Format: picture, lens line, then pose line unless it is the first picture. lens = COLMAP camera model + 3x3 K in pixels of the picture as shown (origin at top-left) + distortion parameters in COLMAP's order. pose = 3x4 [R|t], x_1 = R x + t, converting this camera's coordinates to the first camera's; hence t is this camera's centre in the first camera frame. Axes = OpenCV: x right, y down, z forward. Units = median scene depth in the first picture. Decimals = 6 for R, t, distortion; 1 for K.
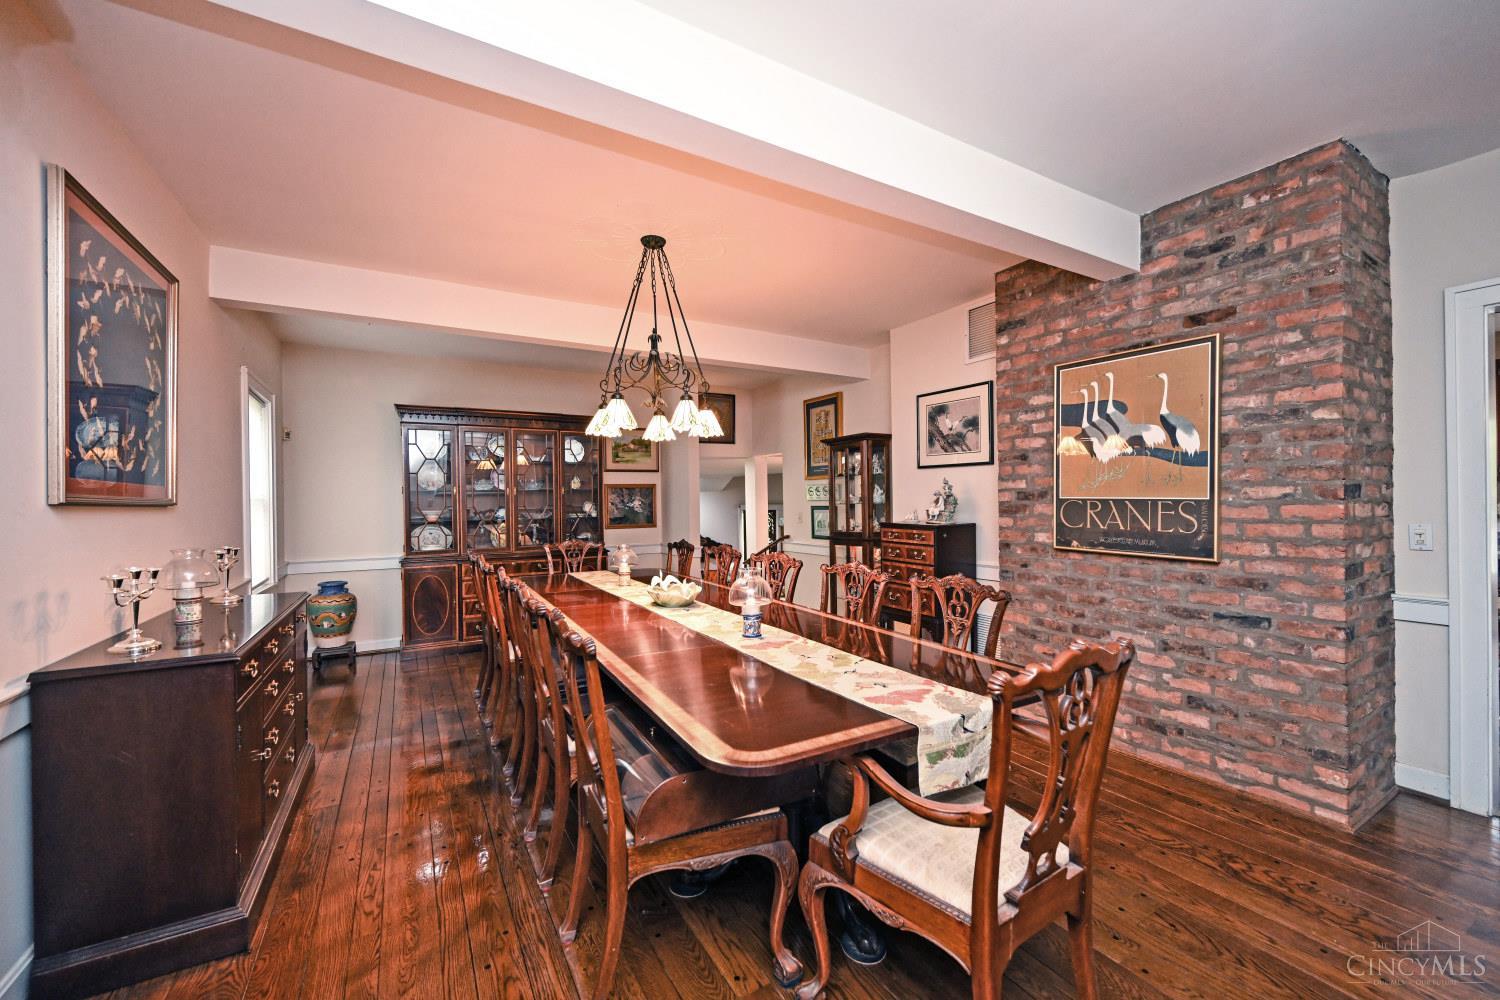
lens RADIAL K [[591.5, 0, 755.5], [0, 591.5, 498.8], [0, 0, 1]] dist [0.000677, -0.000878]
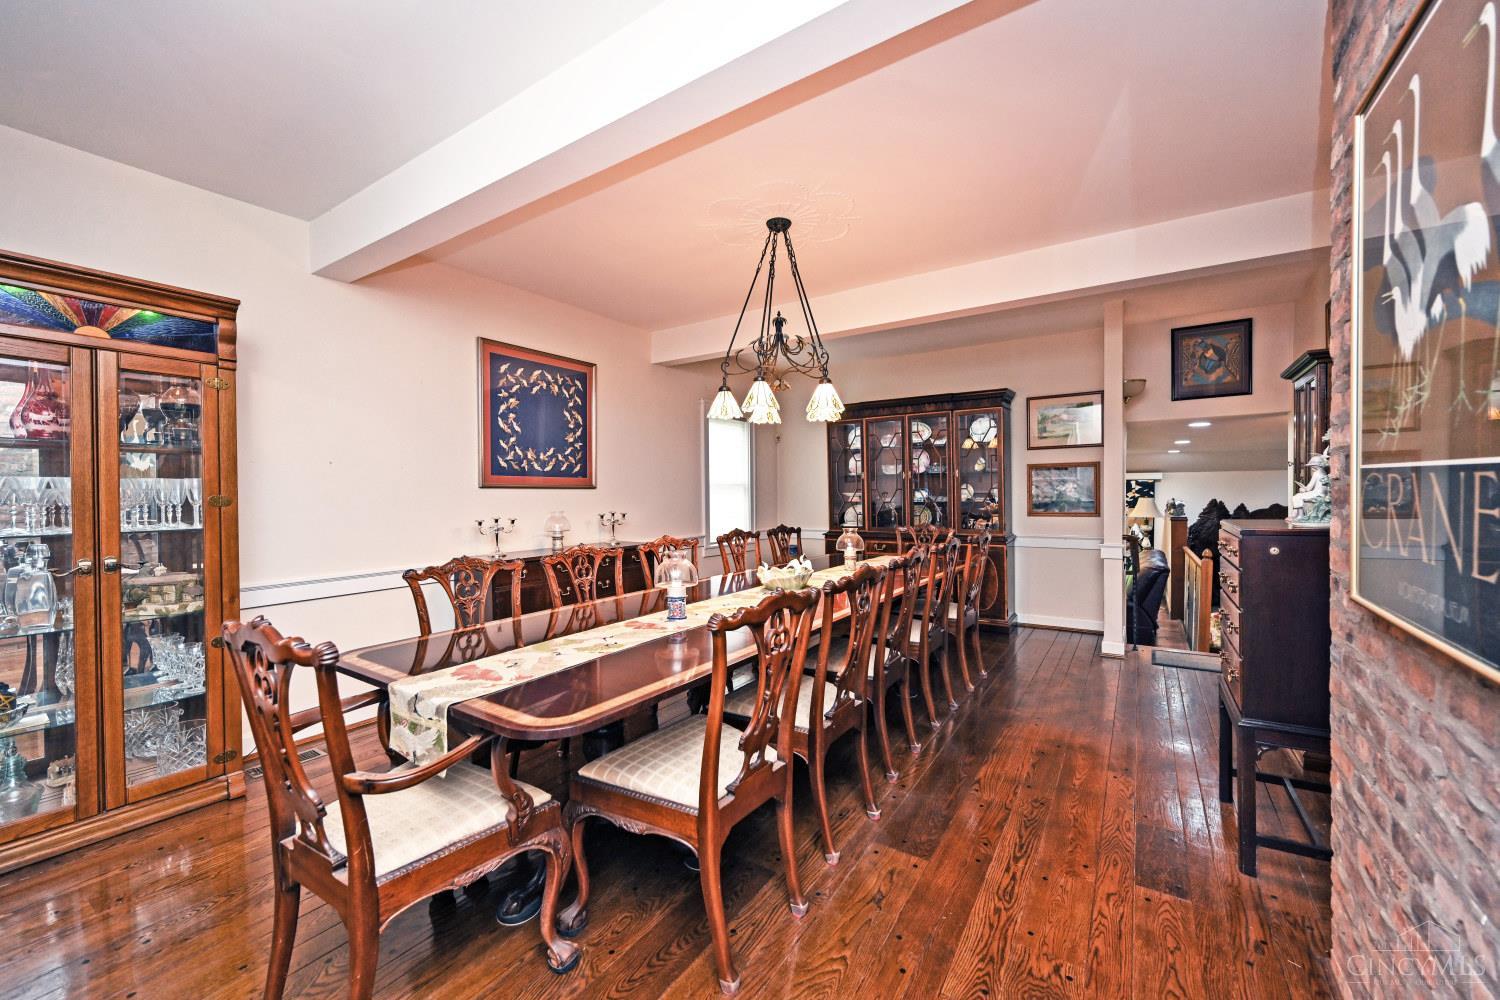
lens RADIAL K [[591.5, 0, 751.8], [0, 591.5, 501.3], [0, 0, 1]] dist [0.000677, -0.000878]
pose [[0.438640, 0.018755, -0.898467, 0.922361], [0.008840, 0.999644, 0.025183, 0.009851], [0.898619, -0.018988, 0.438318, 0.662747]]
